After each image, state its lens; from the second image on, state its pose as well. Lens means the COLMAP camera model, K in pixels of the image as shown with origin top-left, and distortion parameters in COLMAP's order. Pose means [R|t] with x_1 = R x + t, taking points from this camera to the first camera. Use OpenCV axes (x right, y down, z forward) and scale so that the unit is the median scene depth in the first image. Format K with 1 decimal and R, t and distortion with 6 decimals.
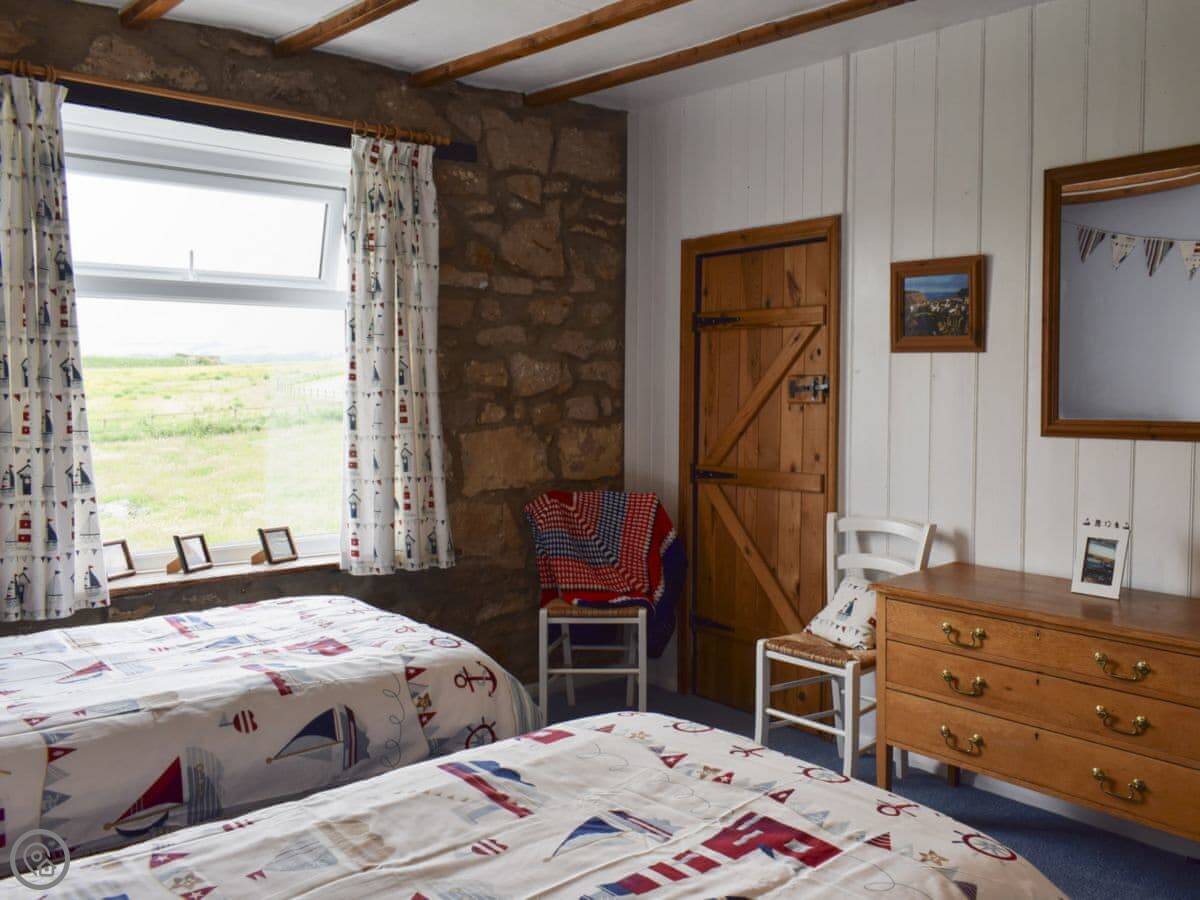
lens RADIAL K [[1143.7, 0, 600.0], [0, 1143.7, 450.0], [0, 0, 1]] dist [0.007428, 0.011250]
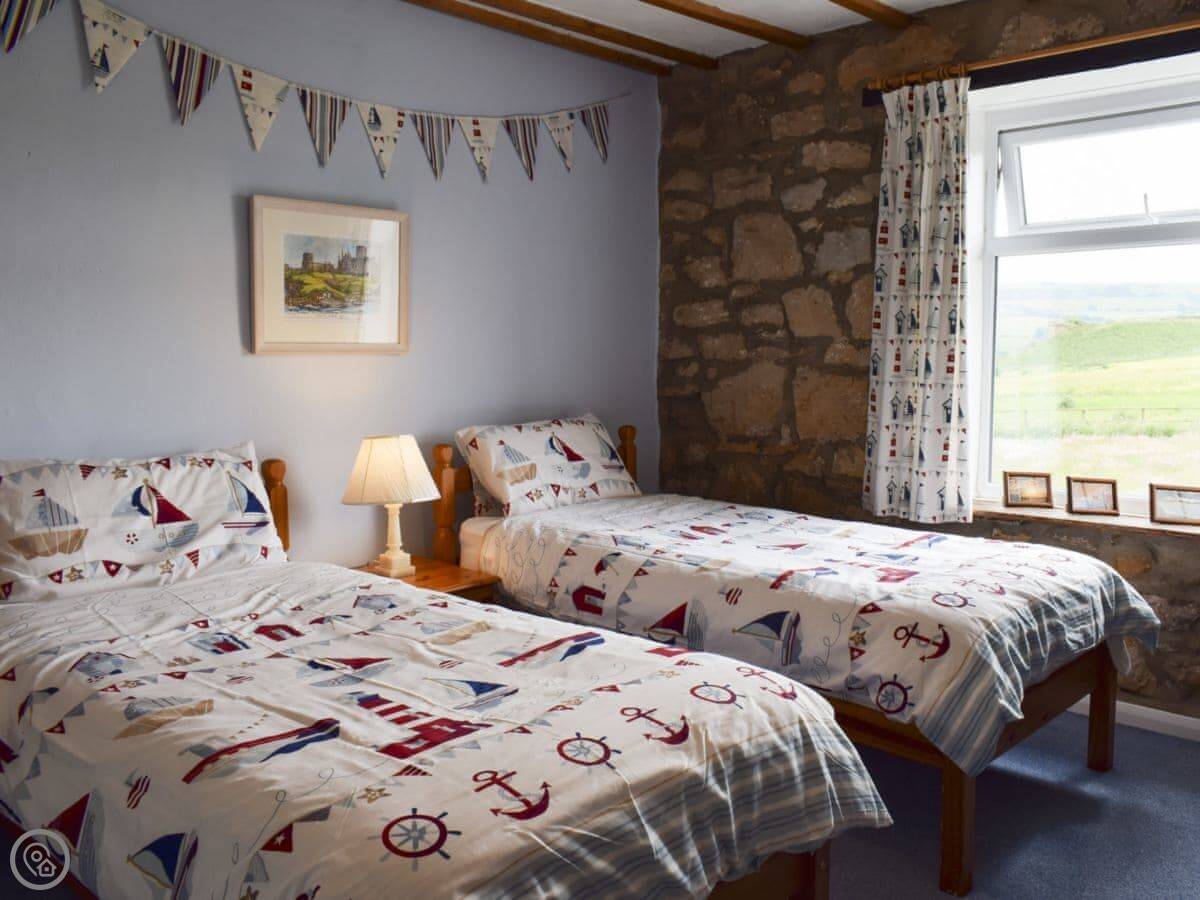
lens RADIAL K [[1011.8, 0, 600.0], [0, 1011.8, 450.0], [0, 0, 1]] dist [0.001405, 0.004297]
pose [[0.103028, 0.101934, -0.989442, 0.752255], [-0.055106, 0.993792, 0.096644, -0.022687], [0.993151, 0.044567, 0.108006, 0.714696]]
